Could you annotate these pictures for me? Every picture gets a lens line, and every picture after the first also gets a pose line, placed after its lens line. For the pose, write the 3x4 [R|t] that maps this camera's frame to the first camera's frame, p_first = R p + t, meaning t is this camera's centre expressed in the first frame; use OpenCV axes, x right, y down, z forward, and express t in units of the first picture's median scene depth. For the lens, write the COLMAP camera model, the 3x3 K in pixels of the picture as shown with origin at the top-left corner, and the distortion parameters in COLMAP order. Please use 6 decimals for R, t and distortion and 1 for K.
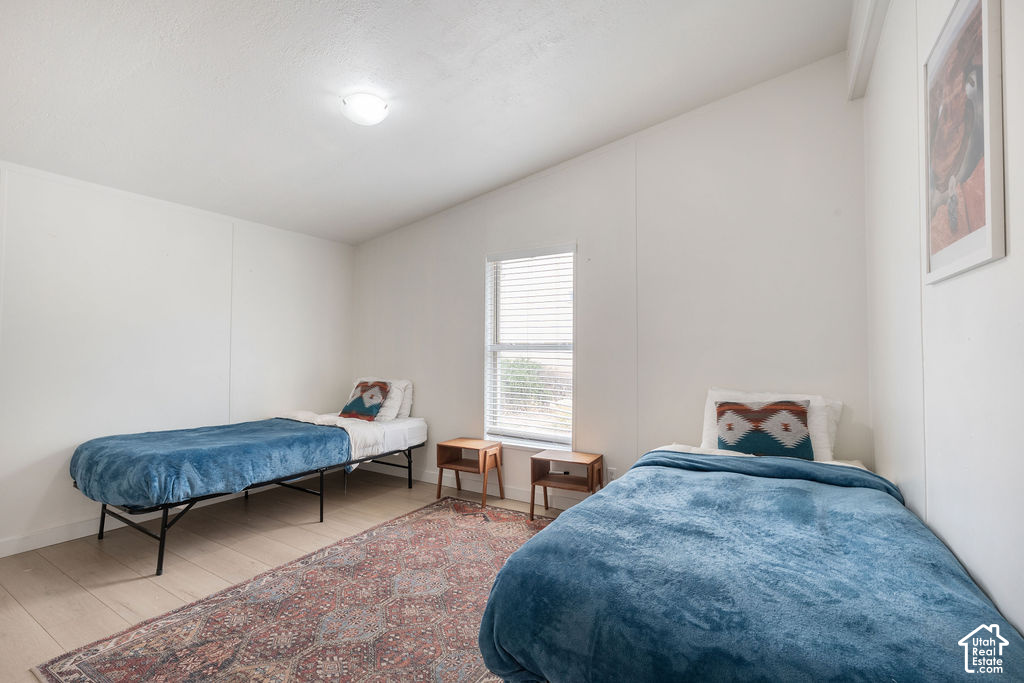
lens RADIAL K [[449.2, 0, 510.2], [0, 449.2, 345.8], [0, 0, 1]] dist [-0.002470, -0.000158]
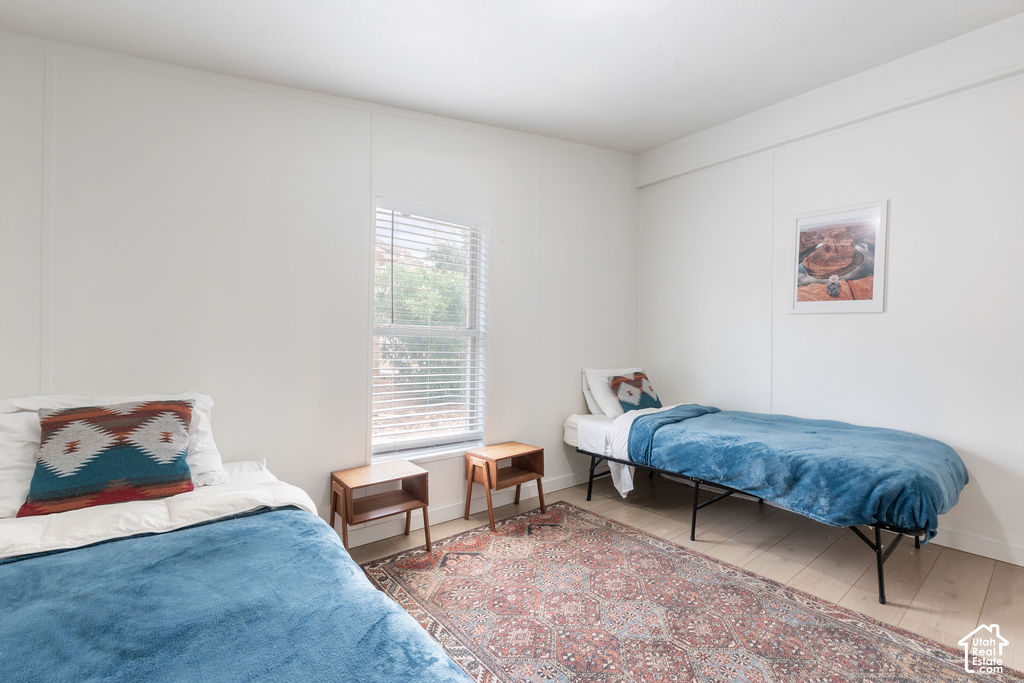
lens RADIAL K [[449.2, 0, 510.2], [0, 449.2, 345.8], [0, 0, 1]] dist [-0.002470, -0.000158]
pose [[0.330476, -0.005585, 0.943798, -0.901735], [-0.024754, 0.999587, 0.014583, 0.017539], [-0.943490, -0.028182, 0.330201, 0.820912]]
